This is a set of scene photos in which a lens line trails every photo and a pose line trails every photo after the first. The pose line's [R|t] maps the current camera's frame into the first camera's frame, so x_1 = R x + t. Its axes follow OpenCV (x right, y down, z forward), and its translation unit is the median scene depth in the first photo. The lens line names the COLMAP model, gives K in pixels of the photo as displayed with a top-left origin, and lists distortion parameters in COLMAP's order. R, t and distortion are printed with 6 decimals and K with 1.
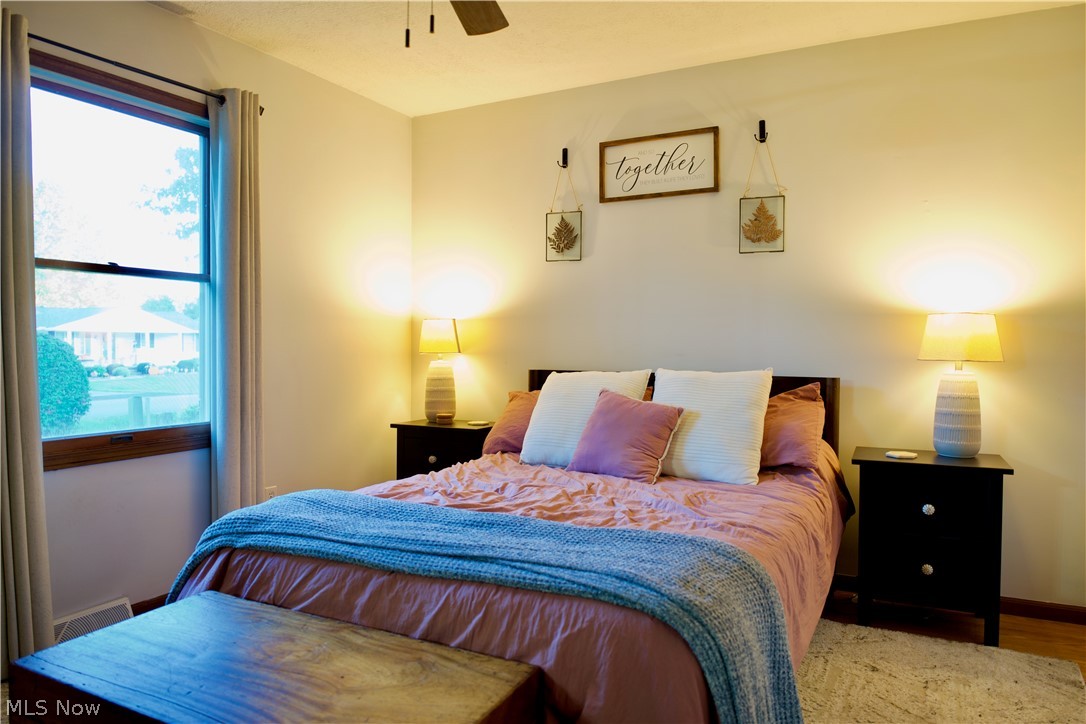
lens RADIAL K [[725.0, 0, 543.9], [0, 725.0, 361.3], [0, 0, 1]] dist [-0.018286, -0.014725]
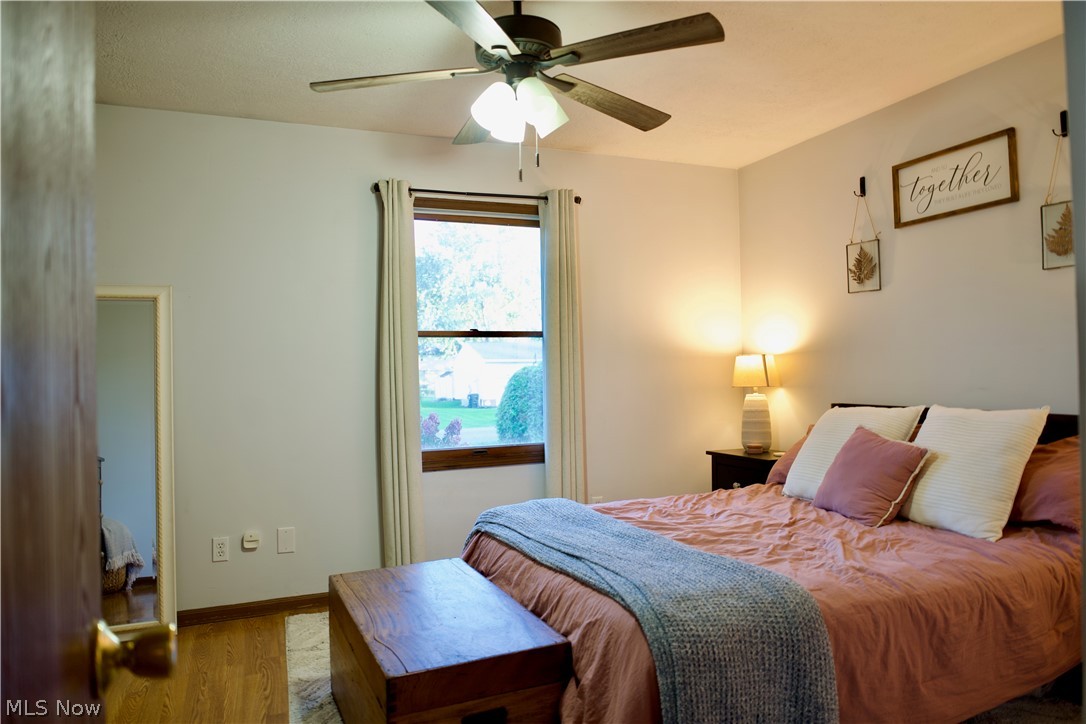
lens RADIAL K [[725.0, 0, 541.7], [0, 725.0, 360.7], [0, 0, 1]] dist [-0.018286, -0.014725]
pose [[0.769749, -0.028560, -0.637707, 0.343081], [0.008592, 0.999372, -0.034386, -0.017977], [0.638288, 0.020990, 0.769511, -0.022942]]
